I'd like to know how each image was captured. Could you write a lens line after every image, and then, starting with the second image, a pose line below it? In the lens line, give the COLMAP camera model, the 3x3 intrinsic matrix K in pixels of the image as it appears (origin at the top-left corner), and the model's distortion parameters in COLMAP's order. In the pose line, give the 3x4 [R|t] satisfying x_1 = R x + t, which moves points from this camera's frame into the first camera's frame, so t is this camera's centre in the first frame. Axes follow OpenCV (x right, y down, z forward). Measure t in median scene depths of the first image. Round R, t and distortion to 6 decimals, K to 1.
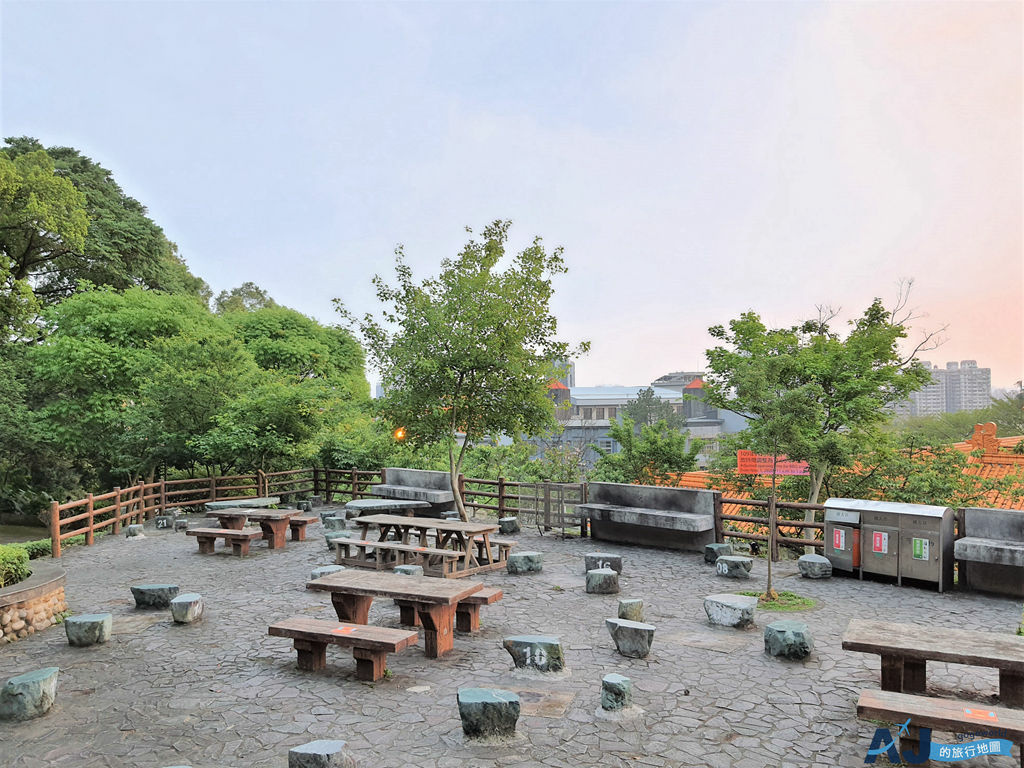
lens RADIAL K [[832.1, 0, 471.5], [0, 832.1, 369.8], [0, 0, 1]] dist [0.063775, -0.113354]
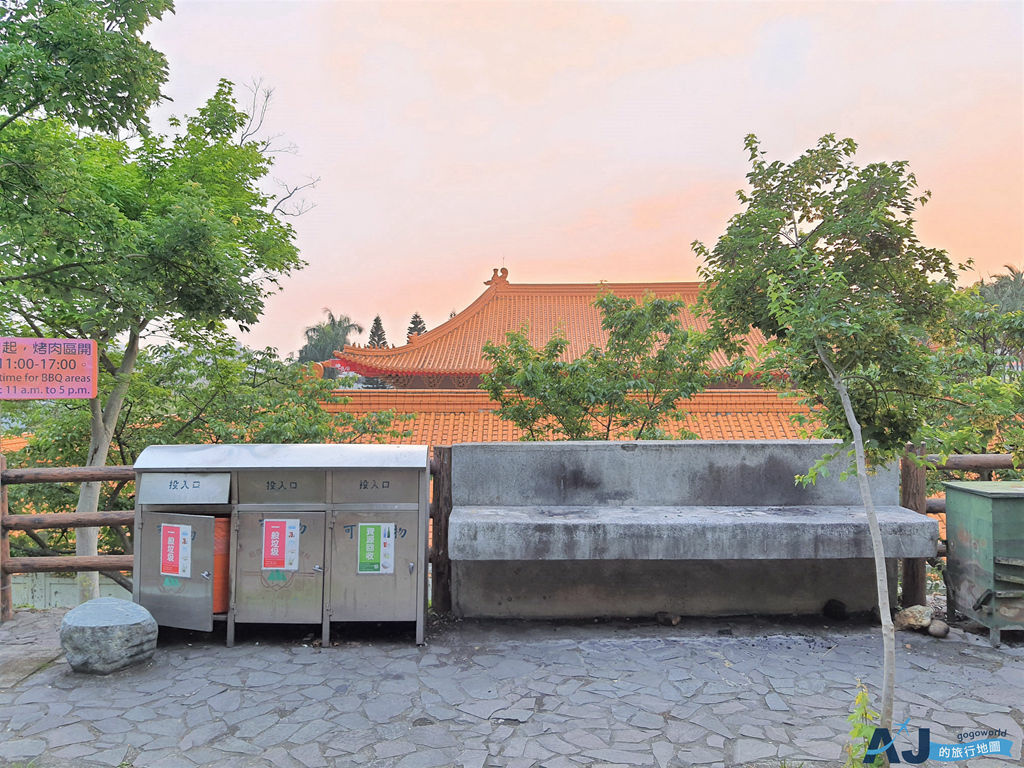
lens RADIAL K [[832.1, 0, 537.7], [0, 832.1, 393.3], [0, 0, 1]] dist [0.063775, -0.113354]
pose [[0.633581, -0.006323, 0.773650, 0.251082], [-0.038487, 0.998471, 0.039679, 0.110920], [-0.772718, -0.054915, 0.632369, 0.644037]]
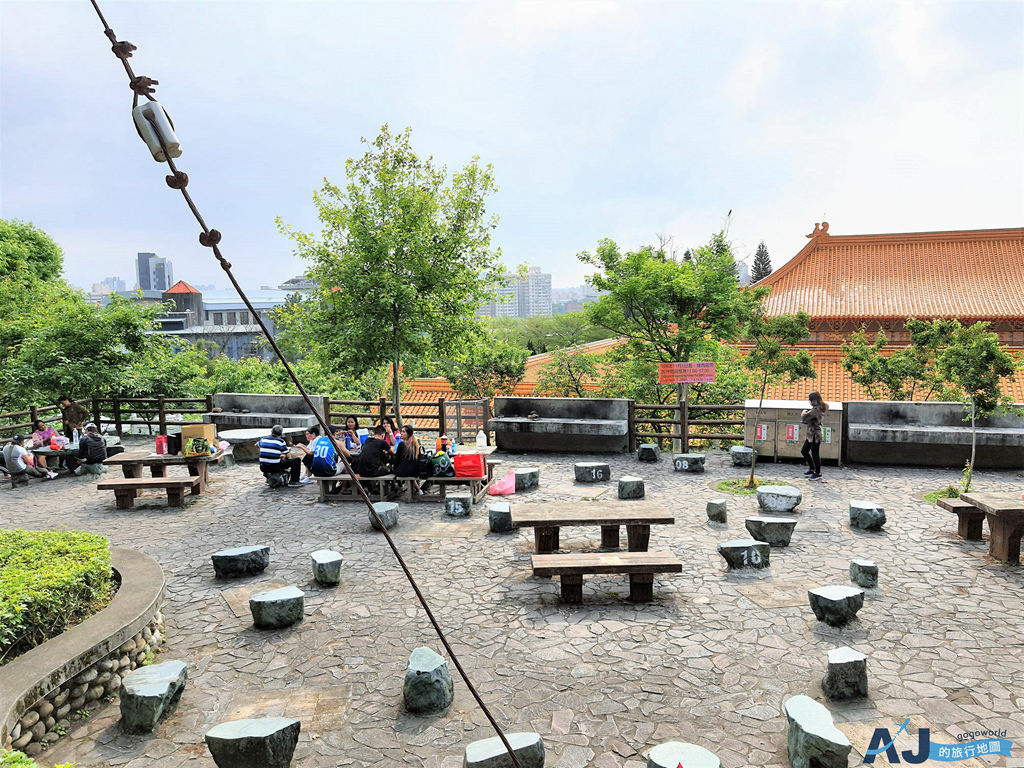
lens RADIAL K [[832.1, 0, 504.7], [0, 832.1, 368.6], [0, 0, 1]] dist [0.063775, -0.113354]
pose [[0.877835, -0.045968, 0.476753, -0.484537], [-0.009274, 0.993566, 0.112874, -0.028460], [-0.478874, -0.103507, 0.871760, 0.112862]]
